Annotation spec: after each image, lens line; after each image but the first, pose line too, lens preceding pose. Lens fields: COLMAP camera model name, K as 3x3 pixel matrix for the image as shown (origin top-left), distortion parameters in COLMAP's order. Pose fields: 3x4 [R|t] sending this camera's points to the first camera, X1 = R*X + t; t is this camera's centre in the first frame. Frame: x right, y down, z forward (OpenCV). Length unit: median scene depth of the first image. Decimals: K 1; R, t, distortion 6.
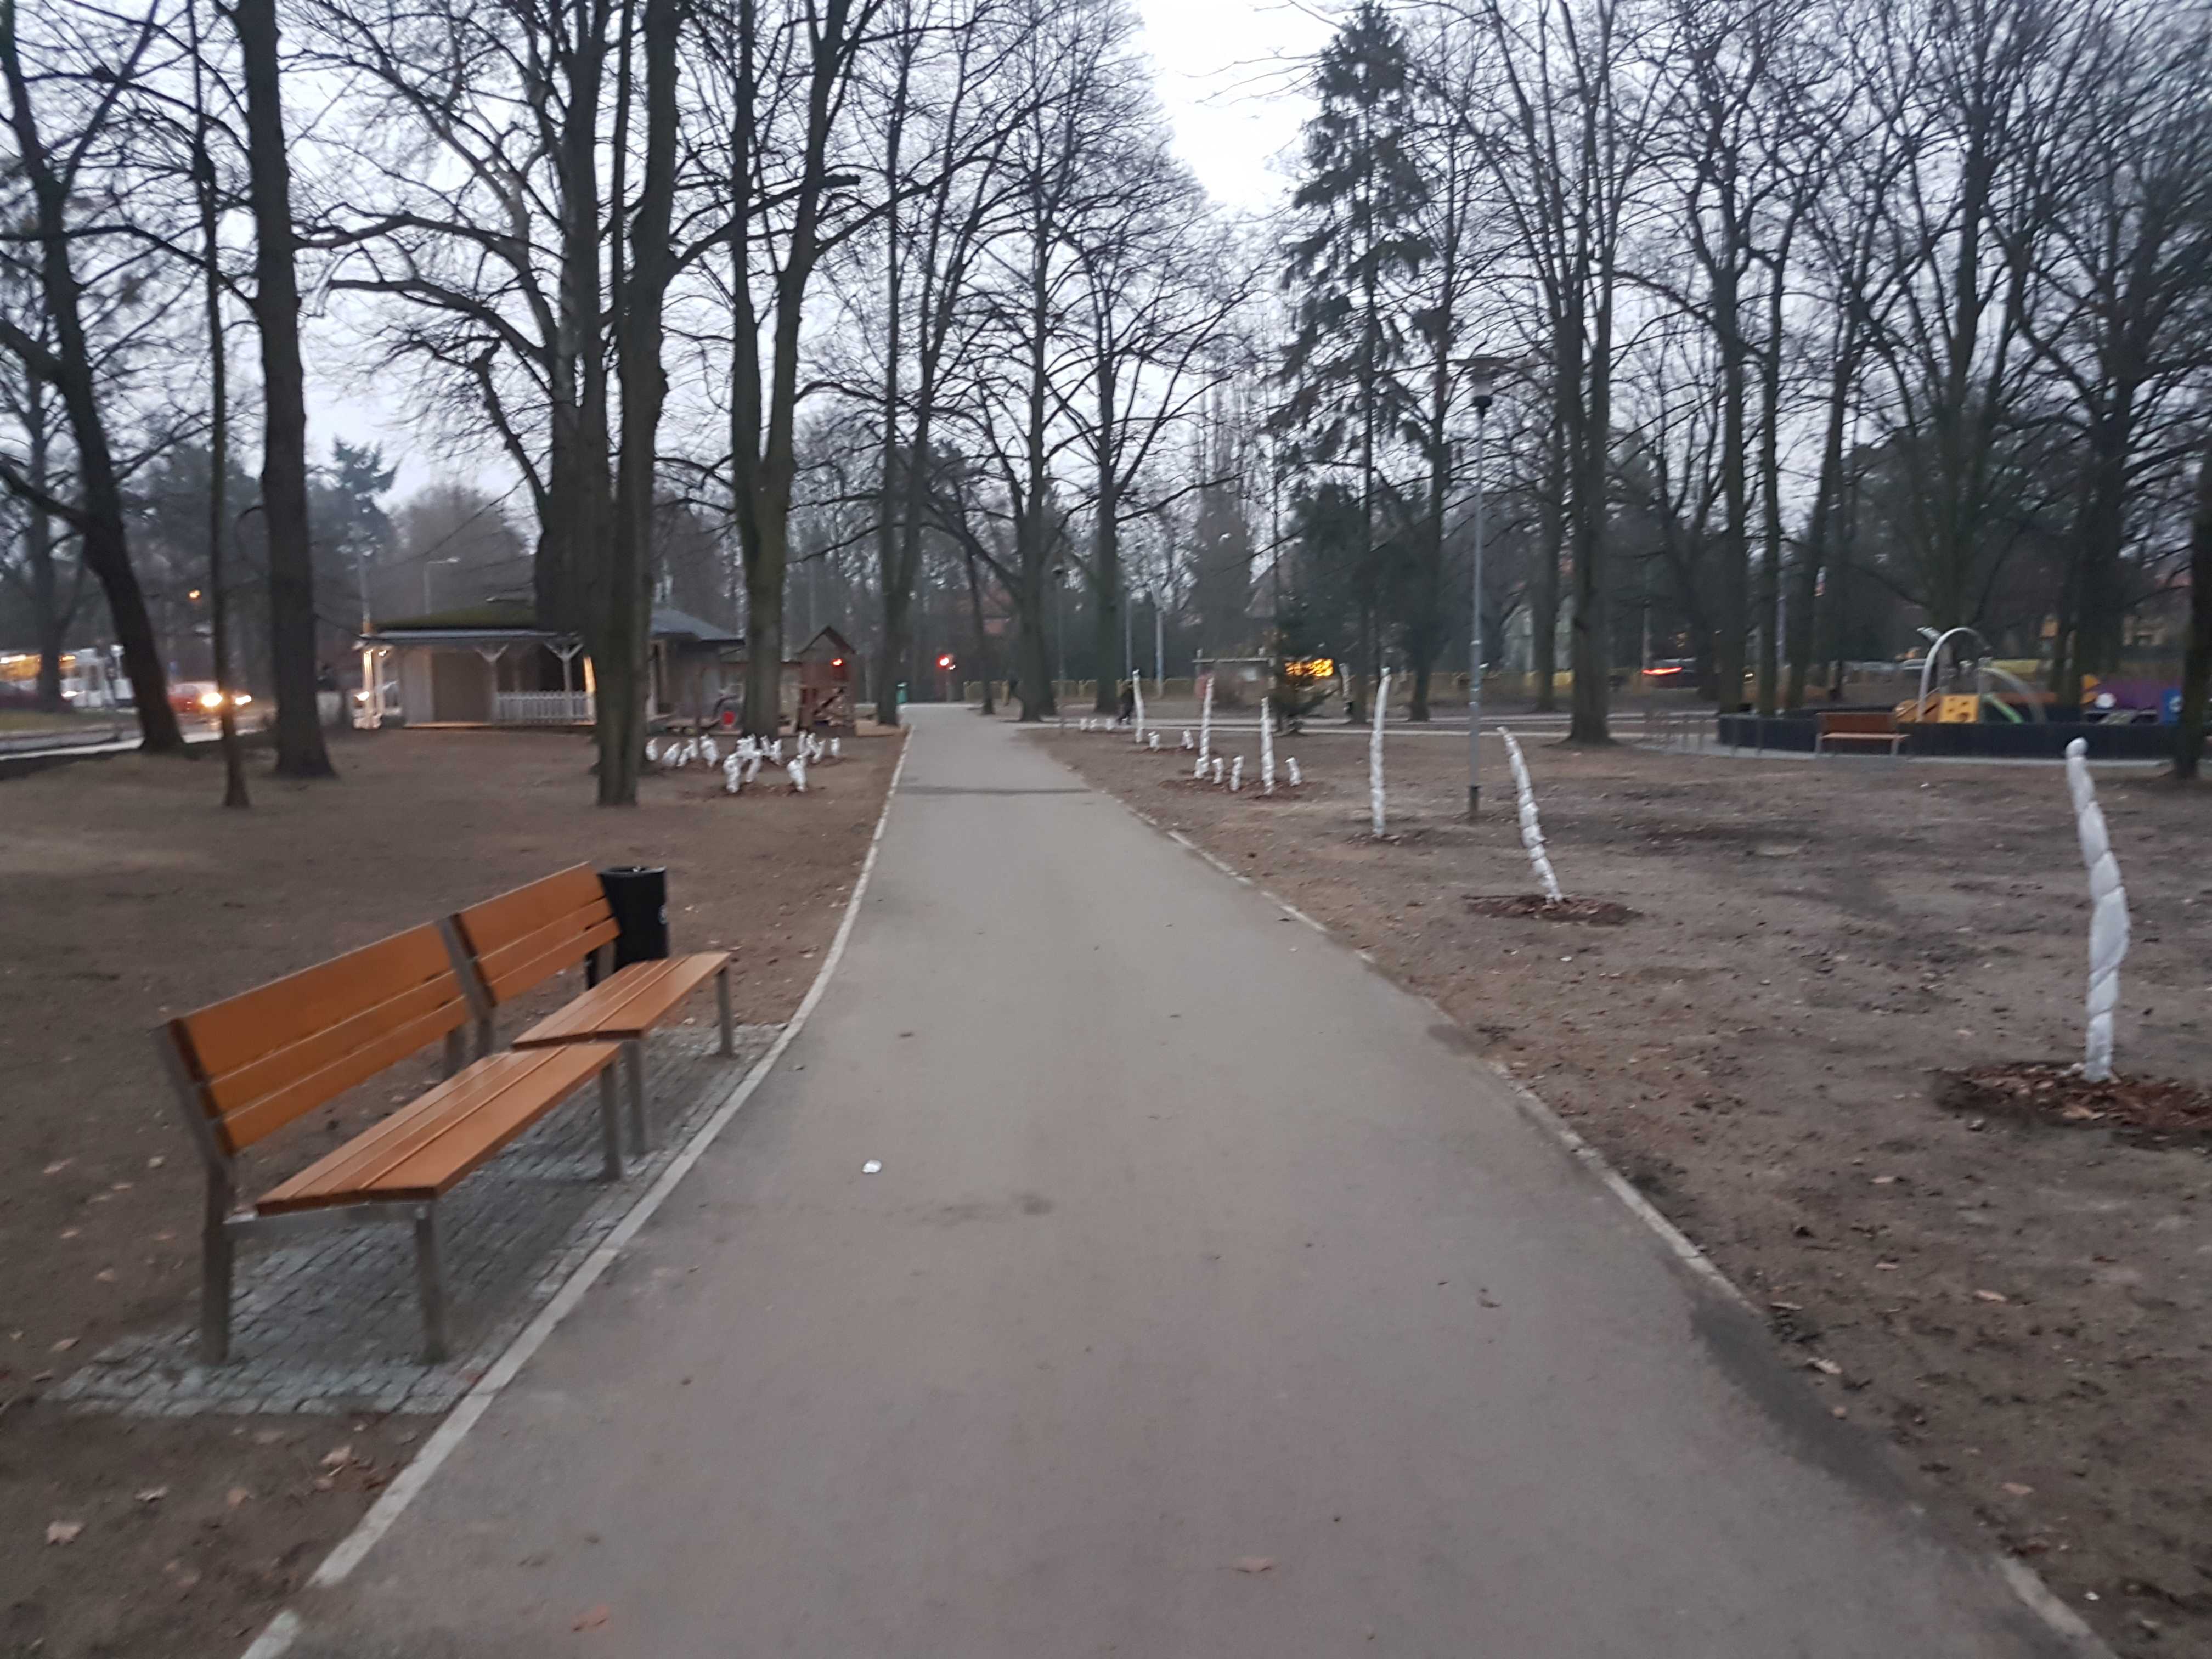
lens RADIAL K [[1680.8, 0, 1107.4], [0, 1680.8, 877.7], [0, 0, 1]] dist [0.215852, -0.379084]
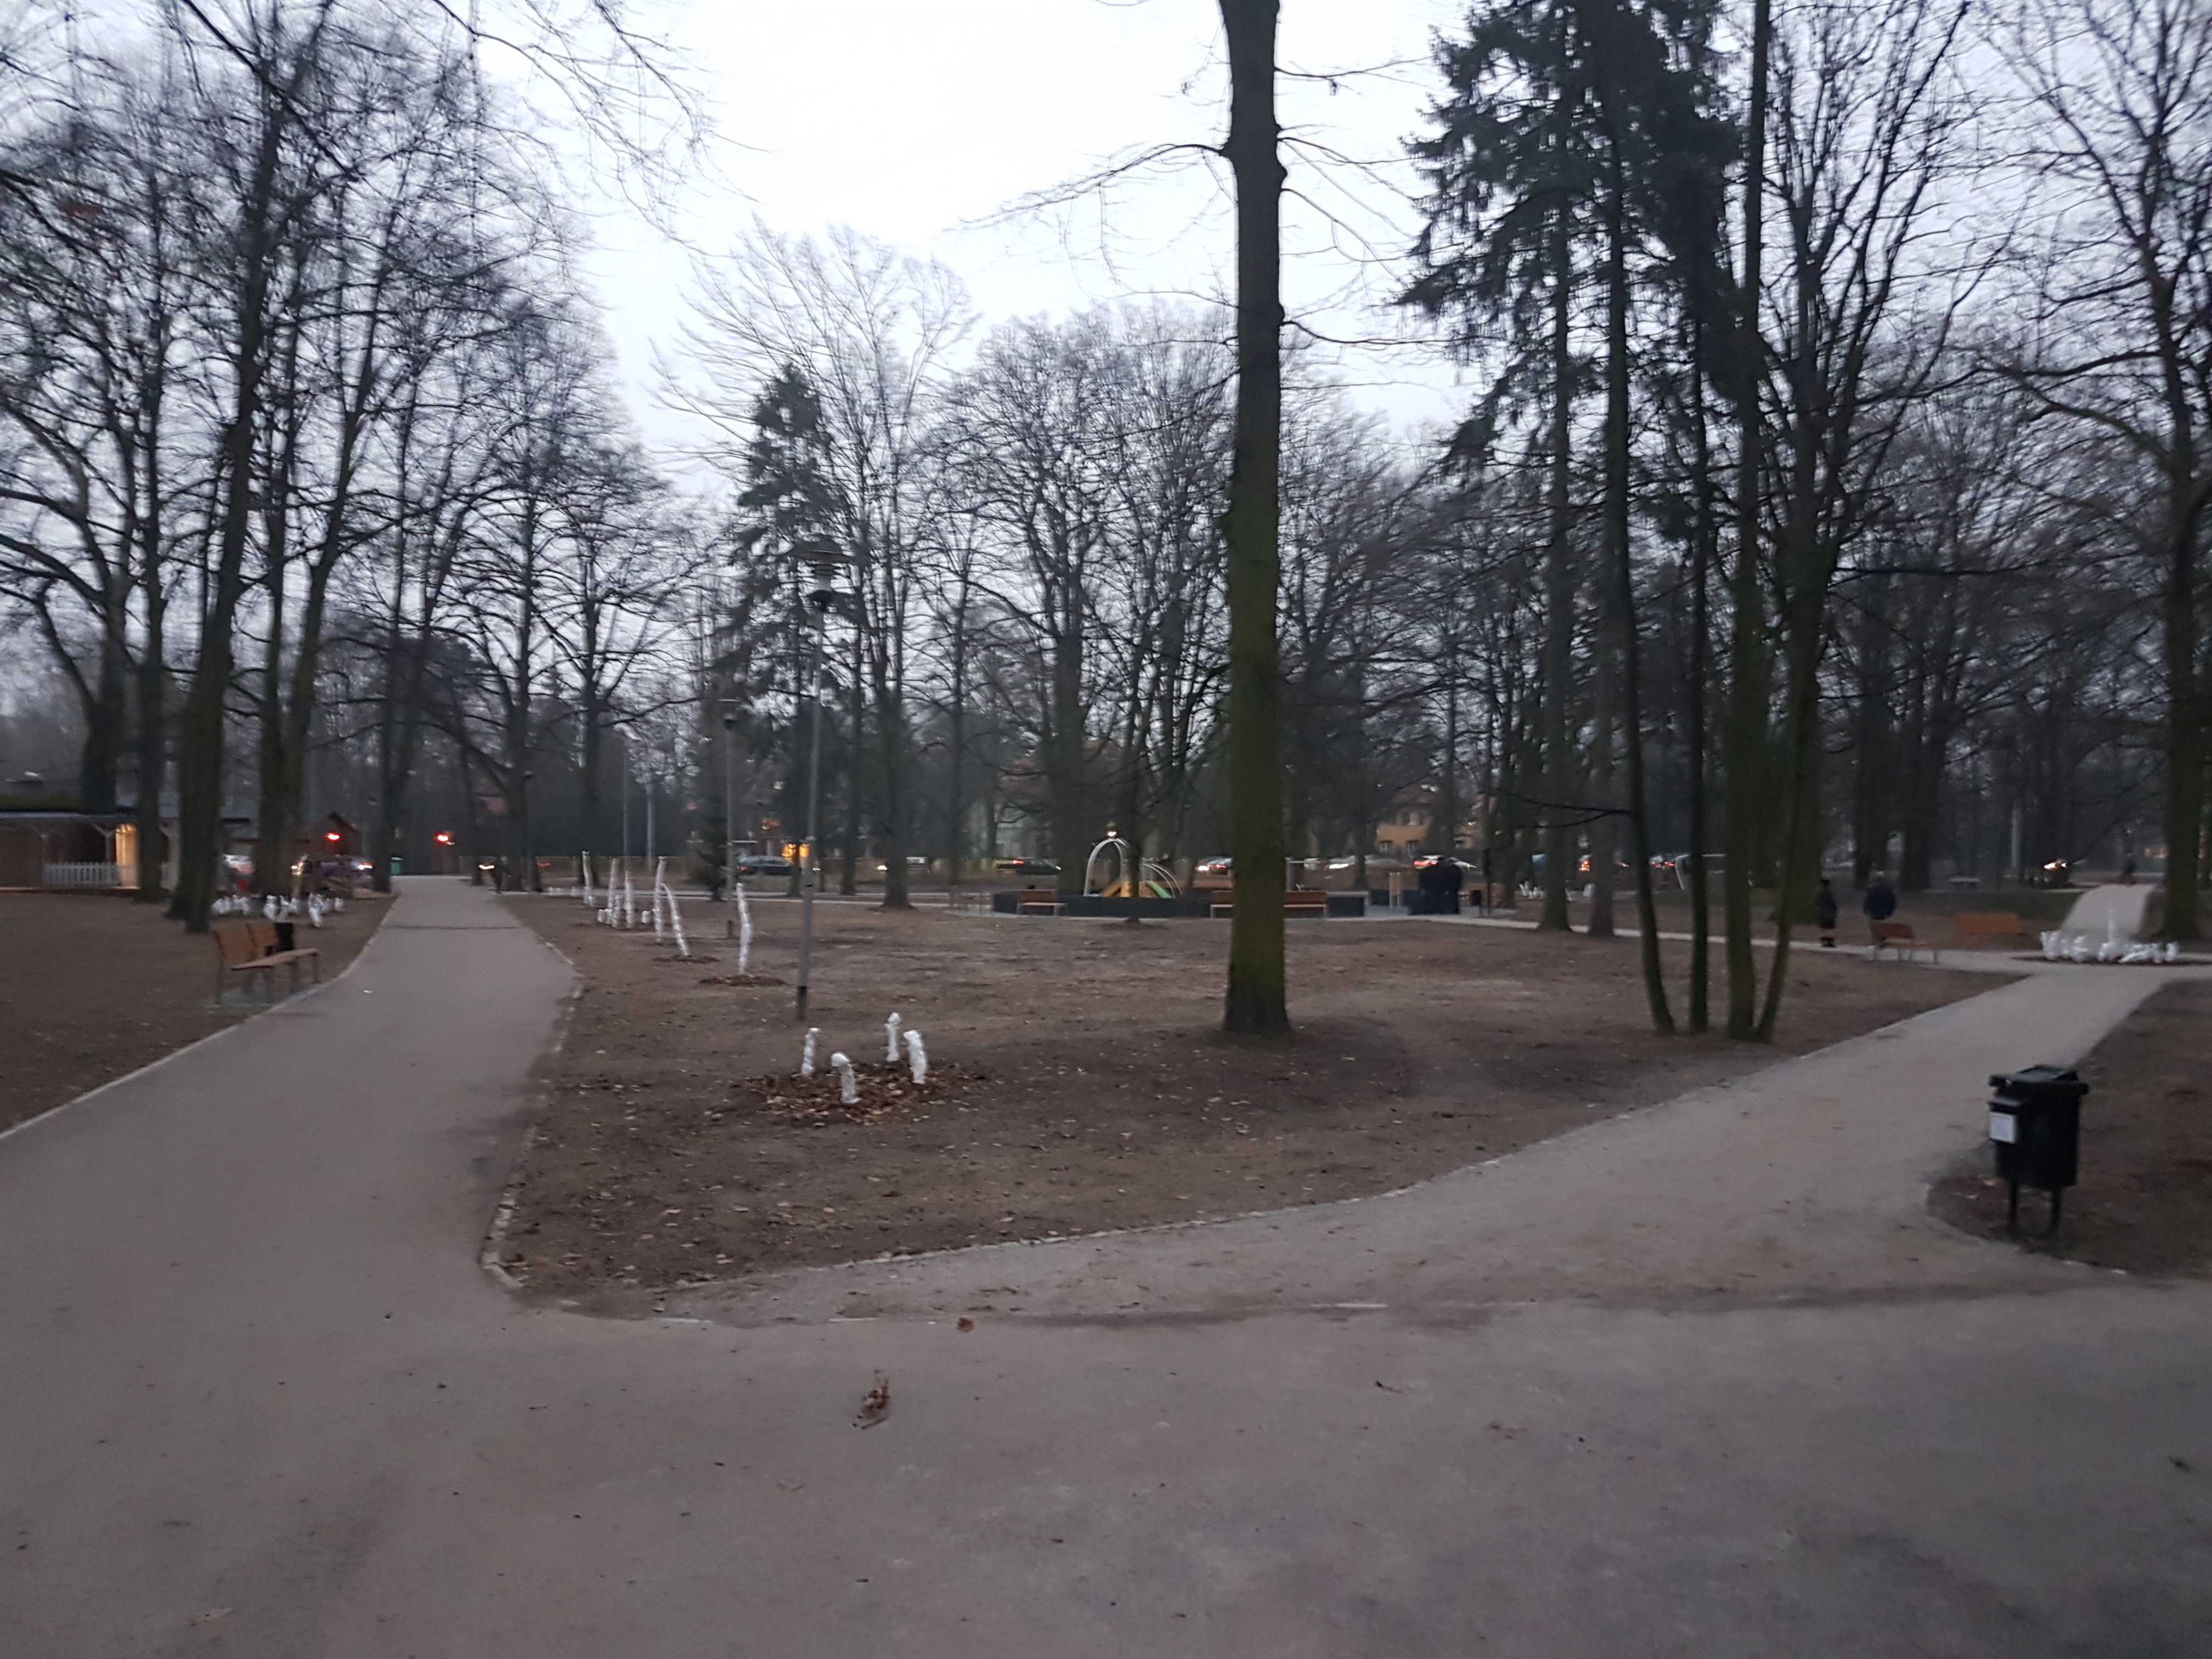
lens RADIAL K [[1680.8, 0, 1107.4], [0, 1680.8, 877.7], [0, 0, 1]] dist [0.215852, -0.379084]
pose [[0.964356, 0.013872, 0.264245, 0.041199], [0.014373, 0.994404, -0.104658, 0.033602], [-0.264218, 0.104726, 0.958760, -0.299923]]
